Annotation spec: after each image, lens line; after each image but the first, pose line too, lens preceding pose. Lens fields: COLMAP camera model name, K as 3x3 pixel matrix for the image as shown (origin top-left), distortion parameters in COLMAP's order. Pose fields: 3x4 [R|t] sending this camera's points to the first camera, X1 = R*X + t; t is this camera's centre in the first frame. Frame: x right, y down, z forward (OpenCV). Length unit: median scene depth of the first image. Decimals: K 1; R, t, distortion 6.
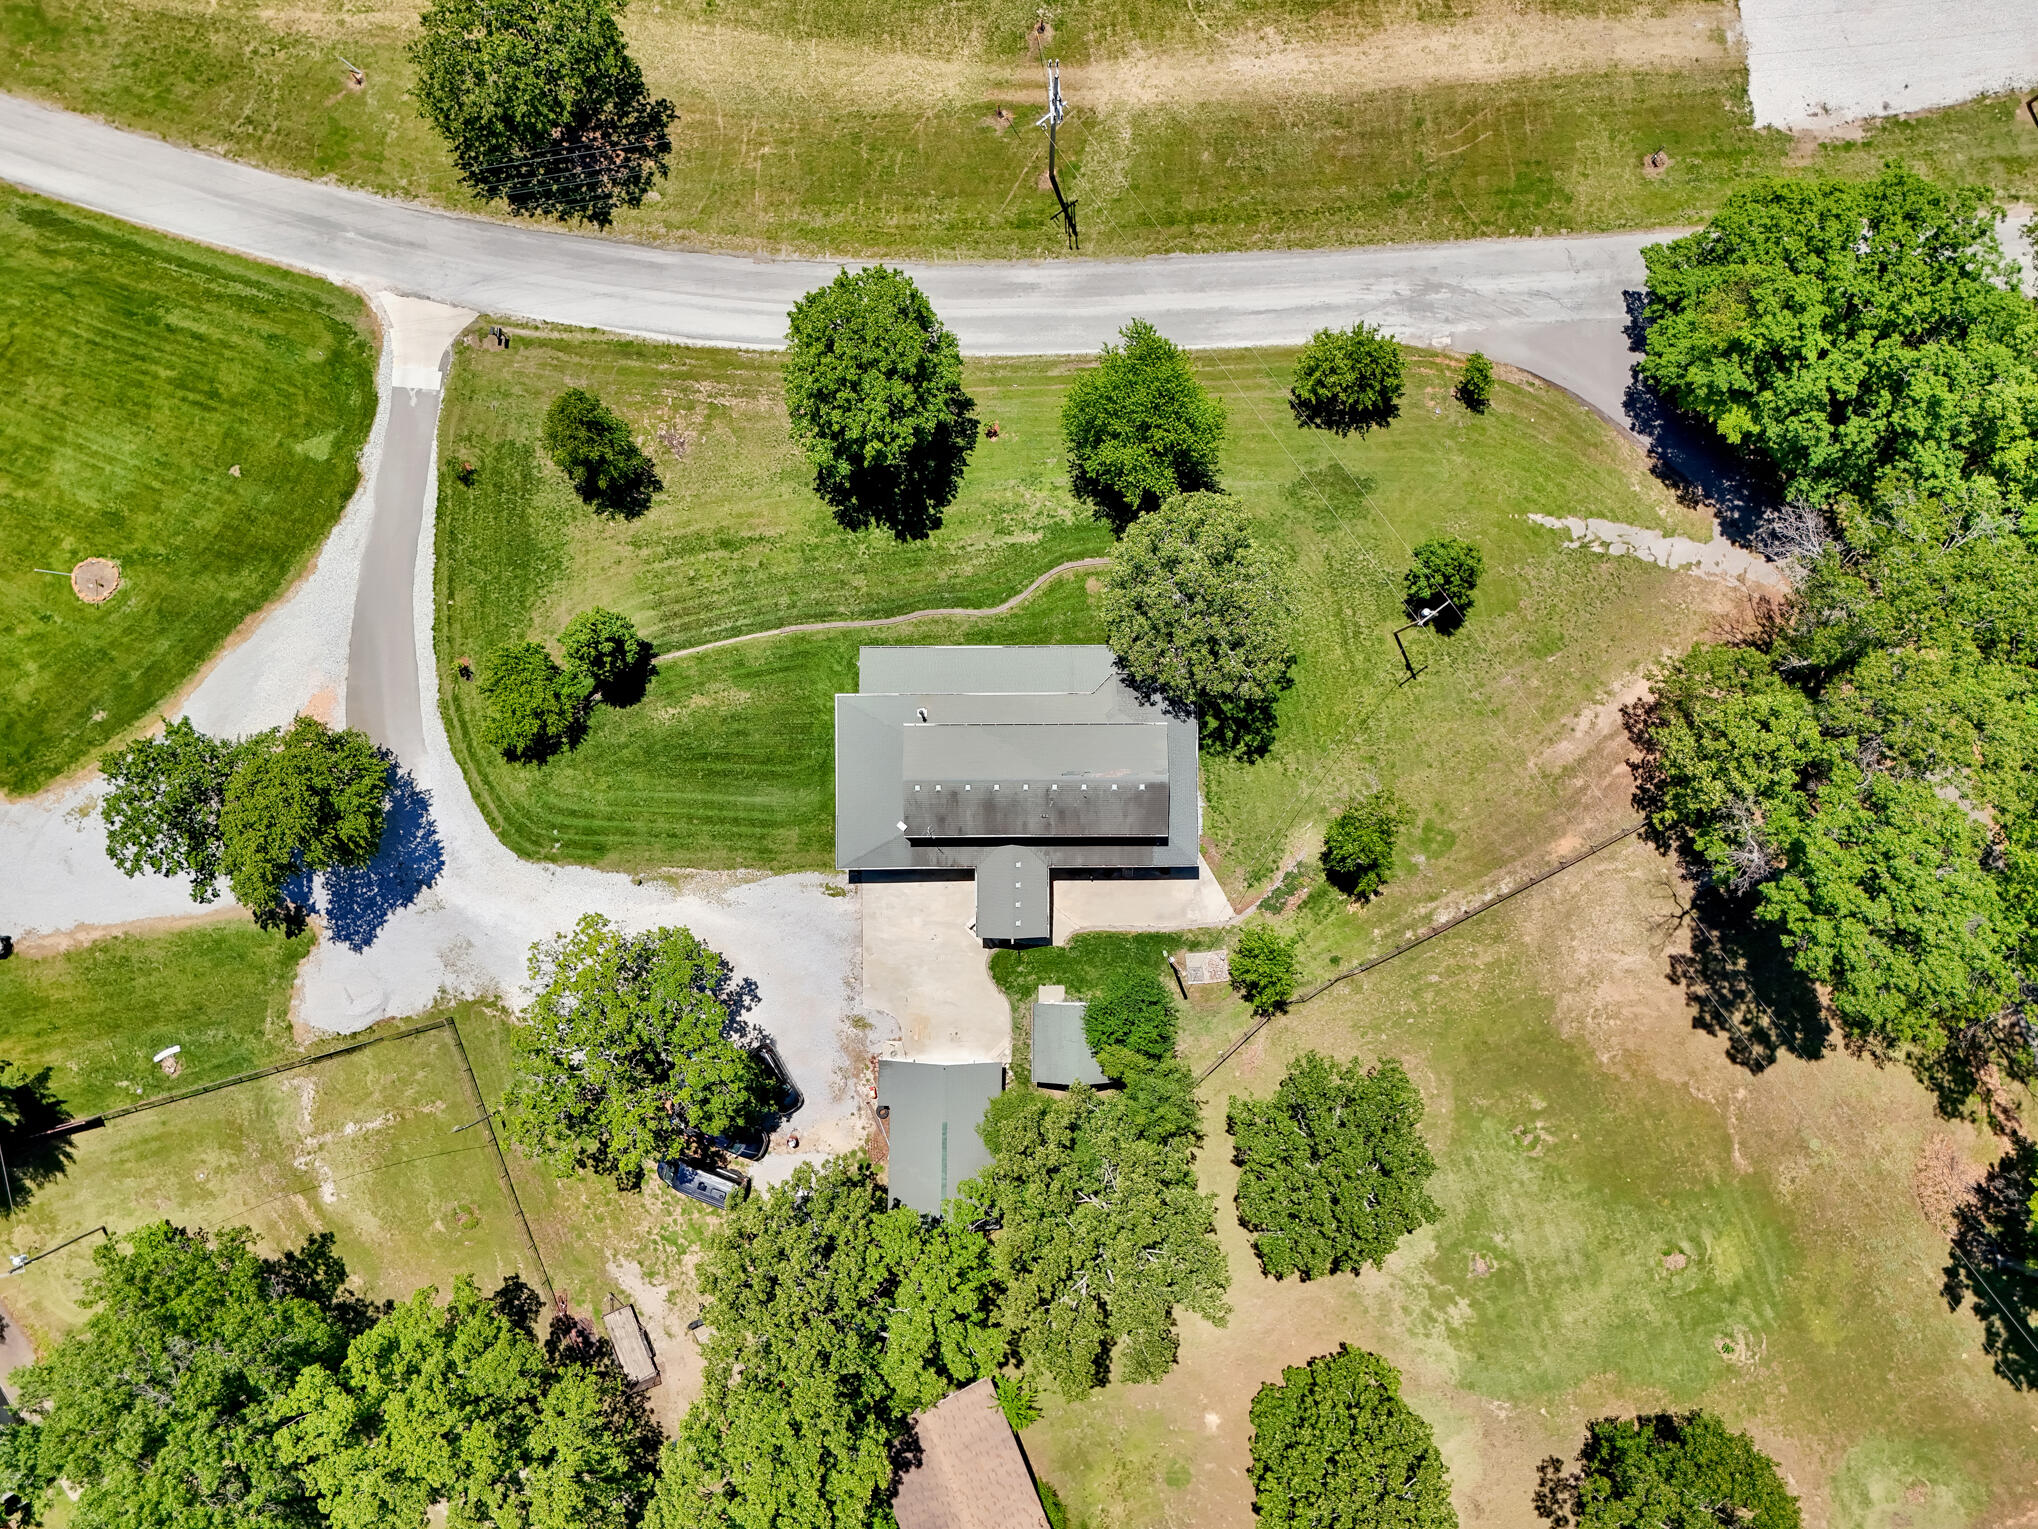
lens RADIAL K [[1519.7, 0, 1014.5], [0, 1519.7, 732.6], [0, 0, 1]] dist [0.084899, -0.081763]
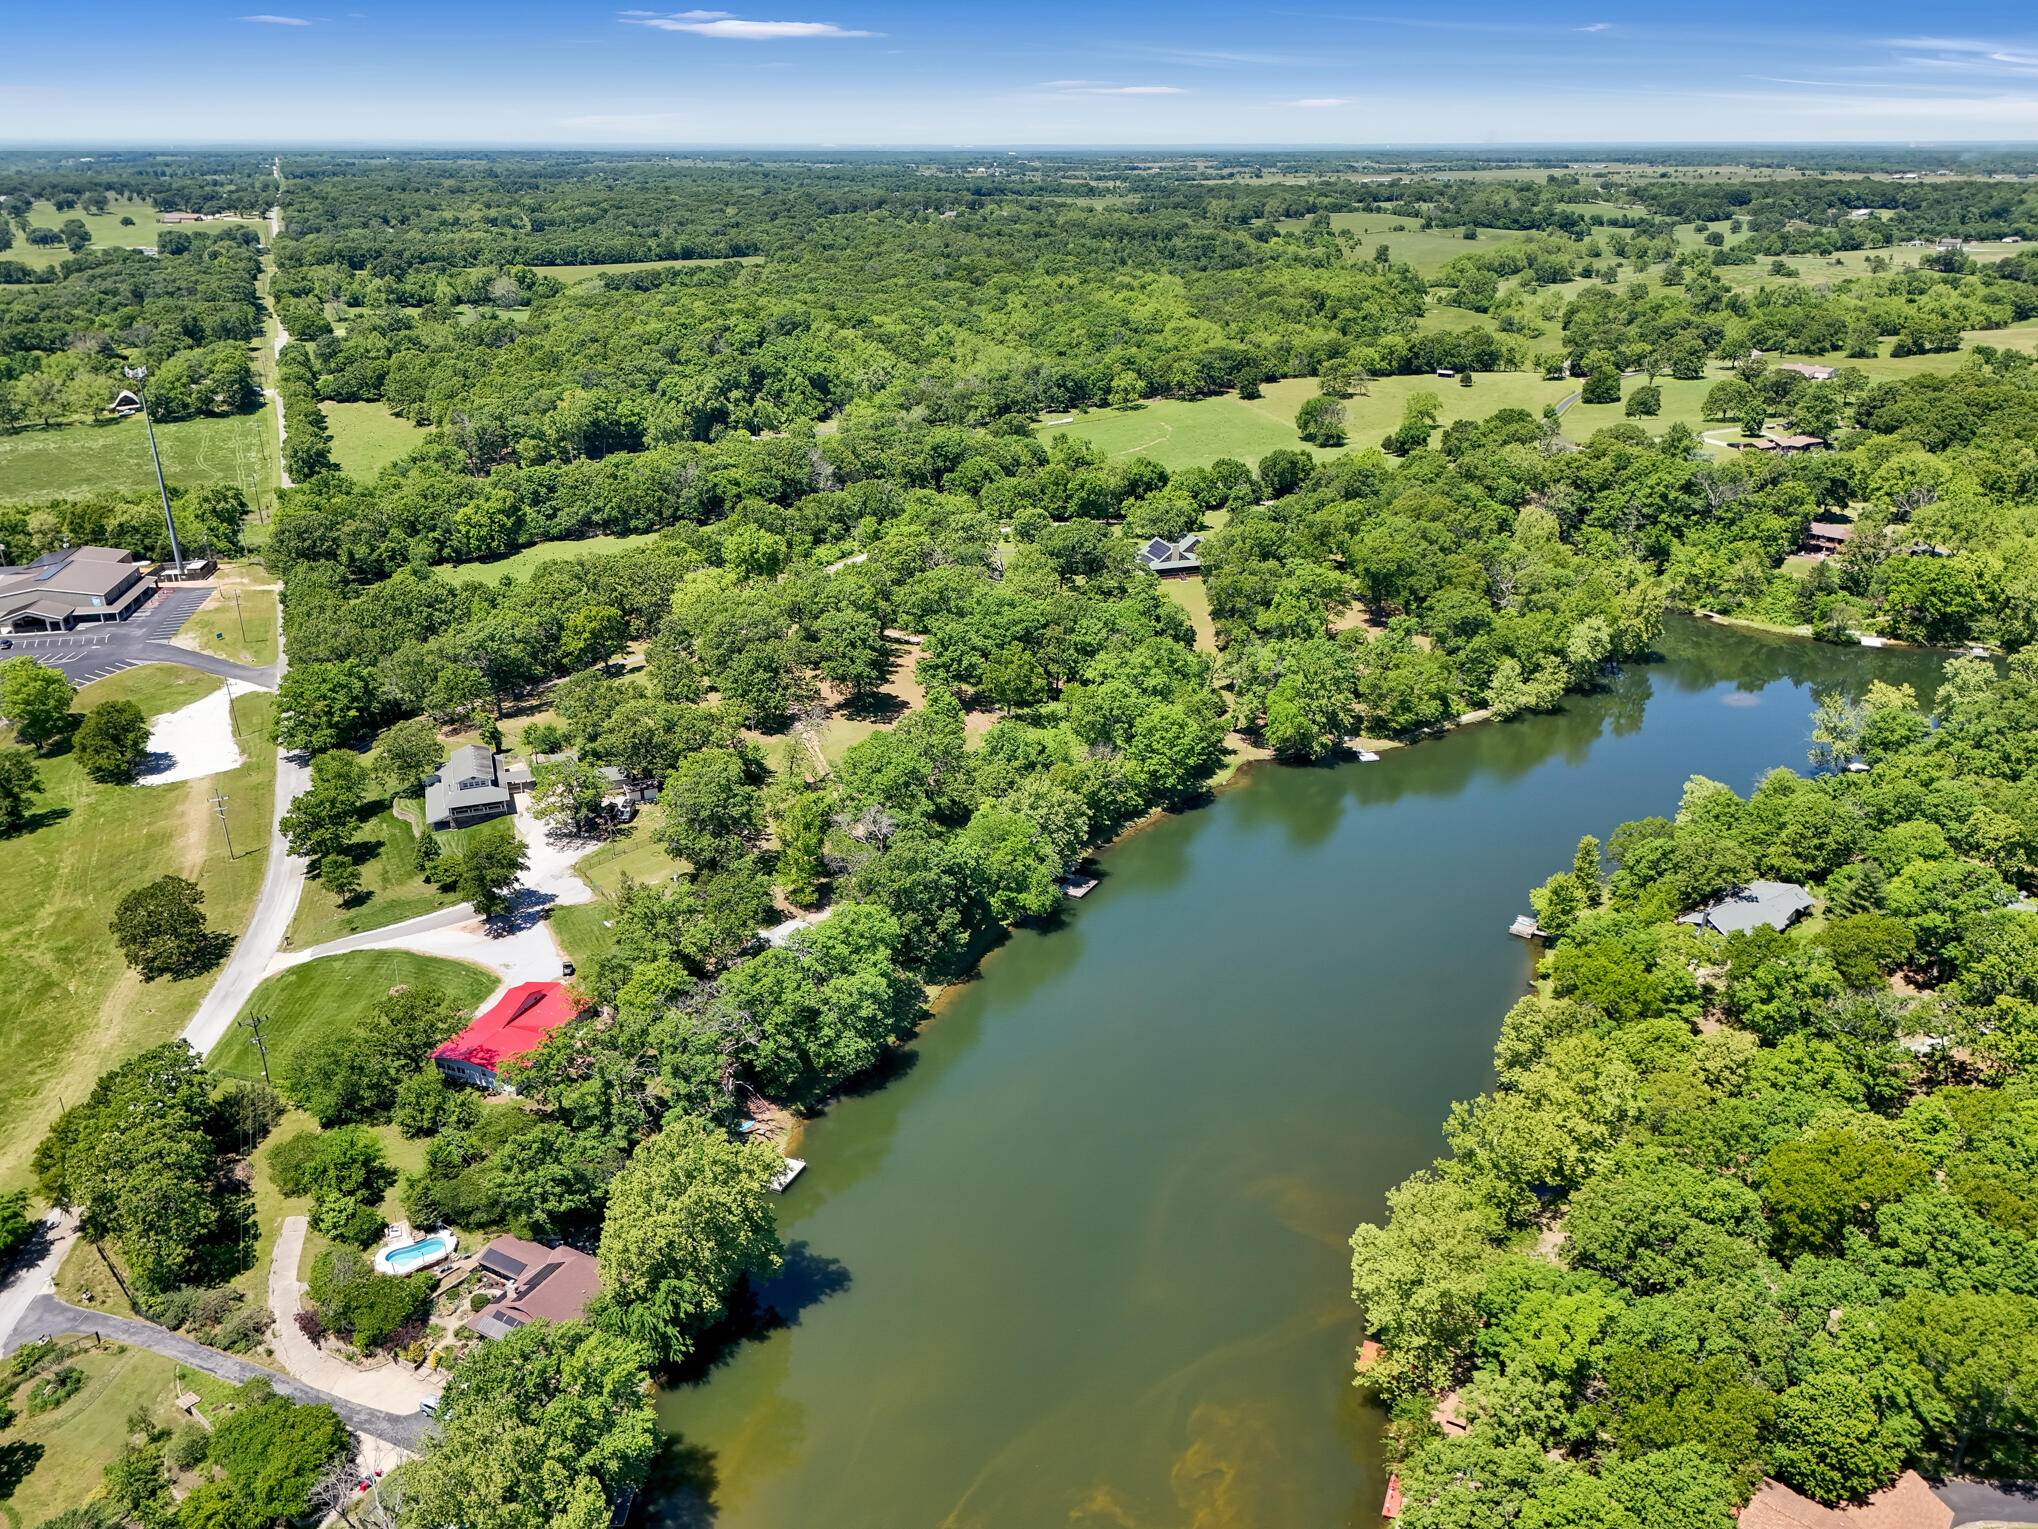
lens RADIAL K [[1519.7, 0, 1014.5], [0, 1519.7, 732.6], [0, 0, 1]] dist [0.084899, -0.081763]
pose [[-0.342648, -0.352847, 0.870684, -2.676576], [0.939189, -0.106259, 0.326546, 0.047385], [-0.022703, 0.929628, 0.367800, -0.190229]]
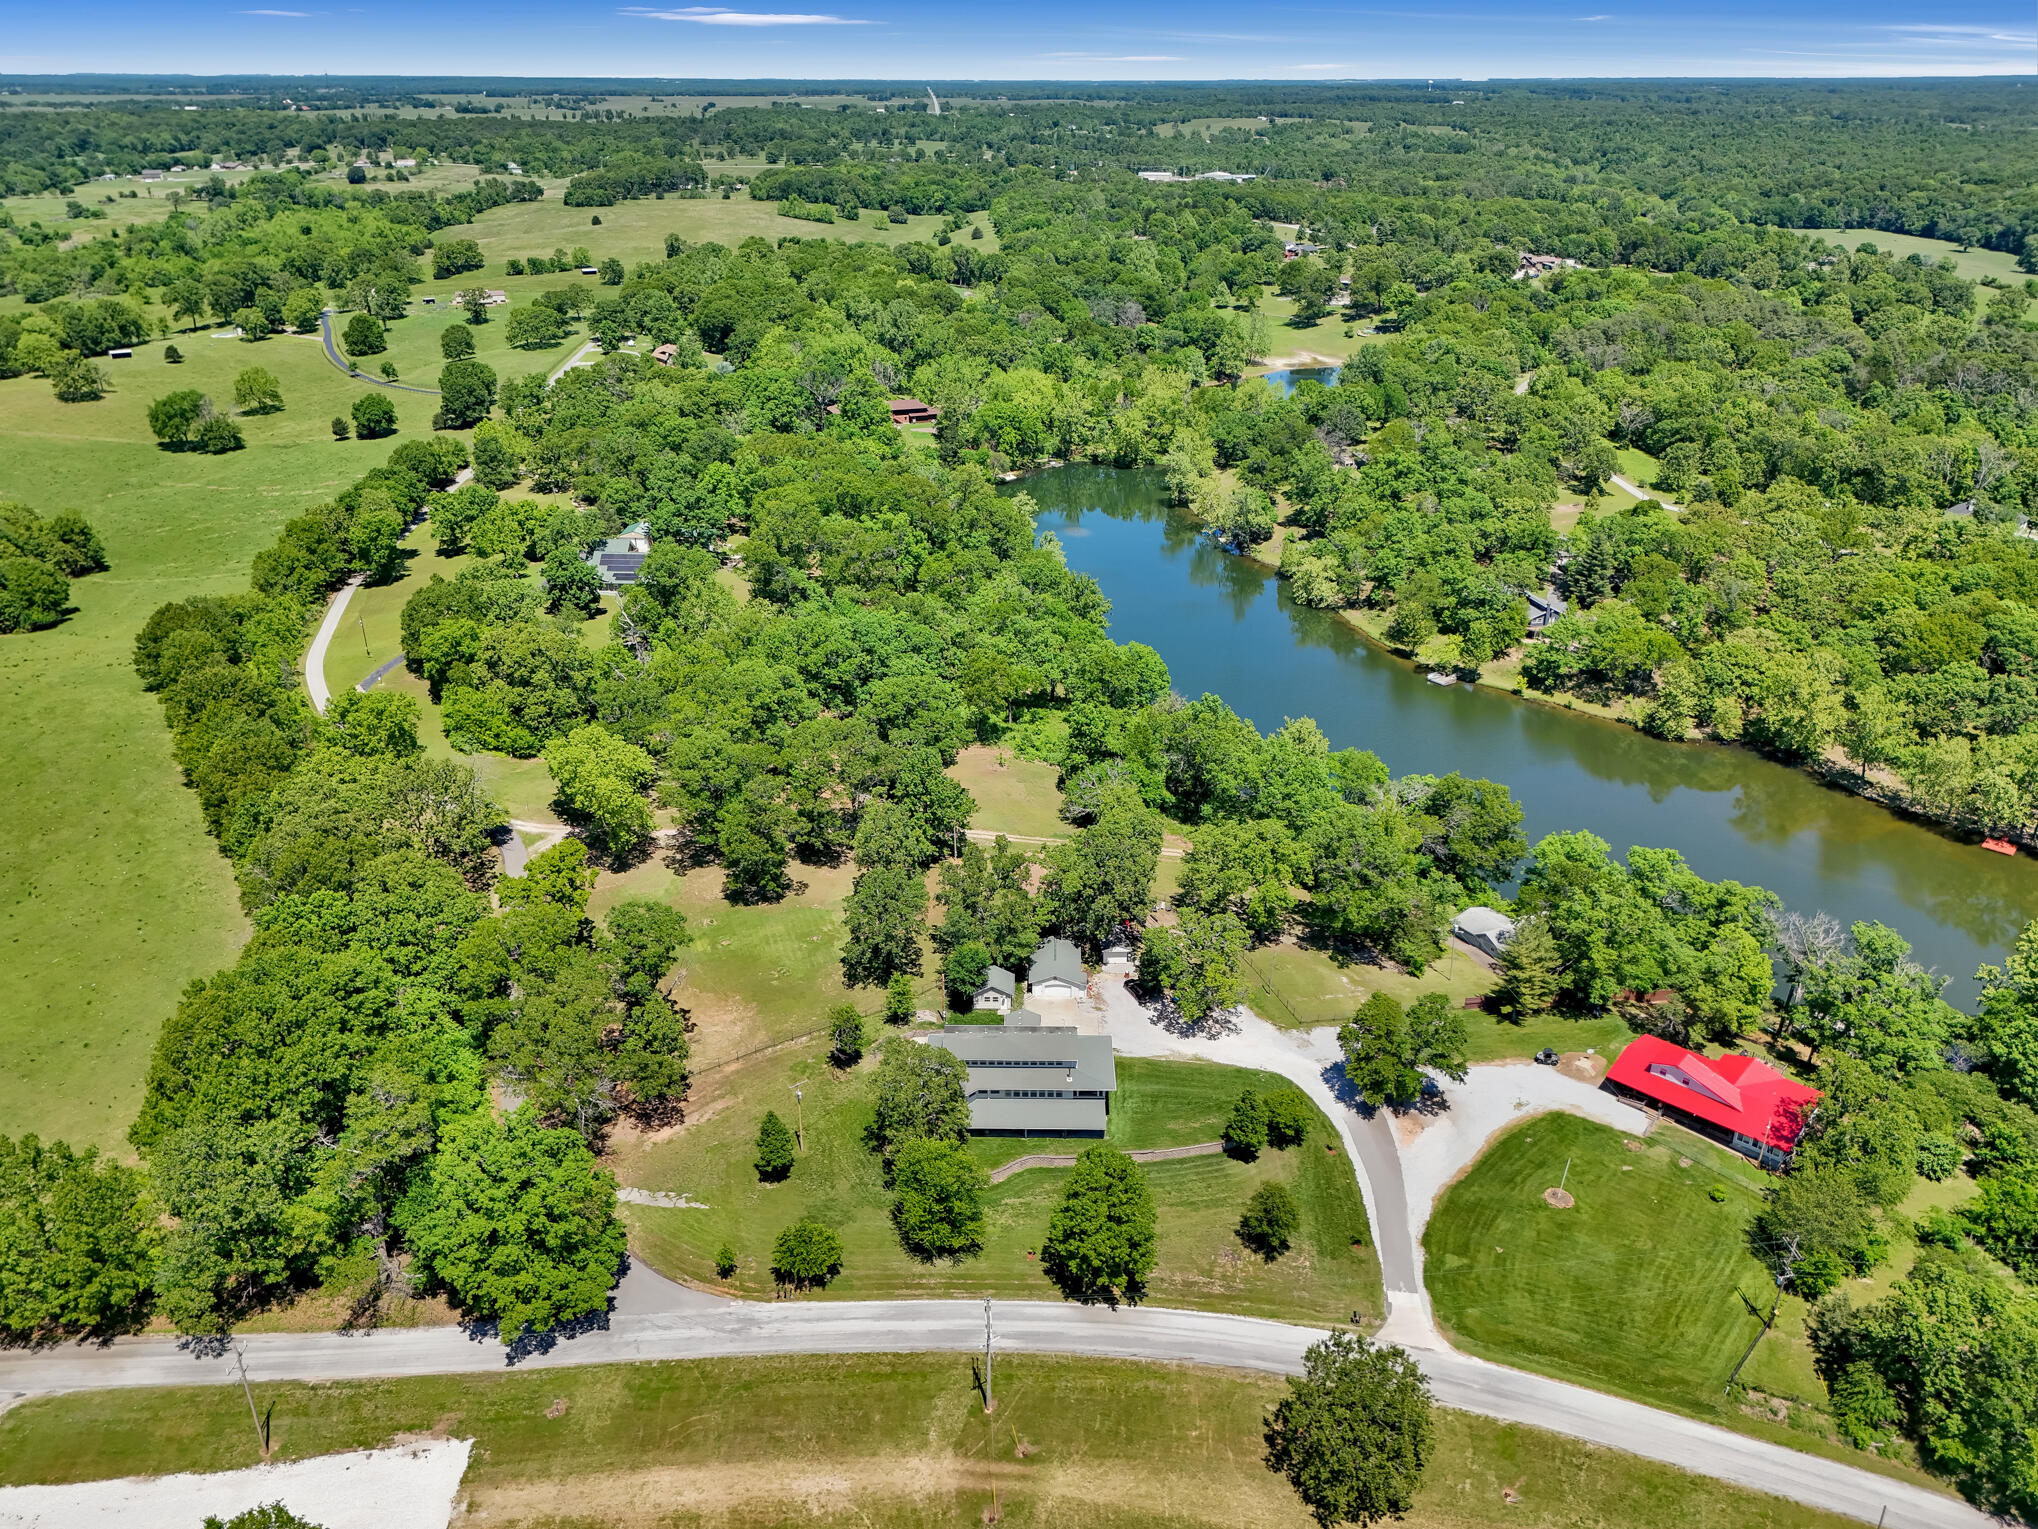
lens RADIAL K [[1519.7, 0, 1014.5], [0, 1519.7, 732.6], [0, 0, 1]] dist [0.084899, -0.081763]
pose [[-0.999809, -0.015776, 0.011537, -0.006406], [0.016621, -0.375763, 0.926567, -1.469465], [-0.010282, 0.926582, 0.375953, -0.102417]]
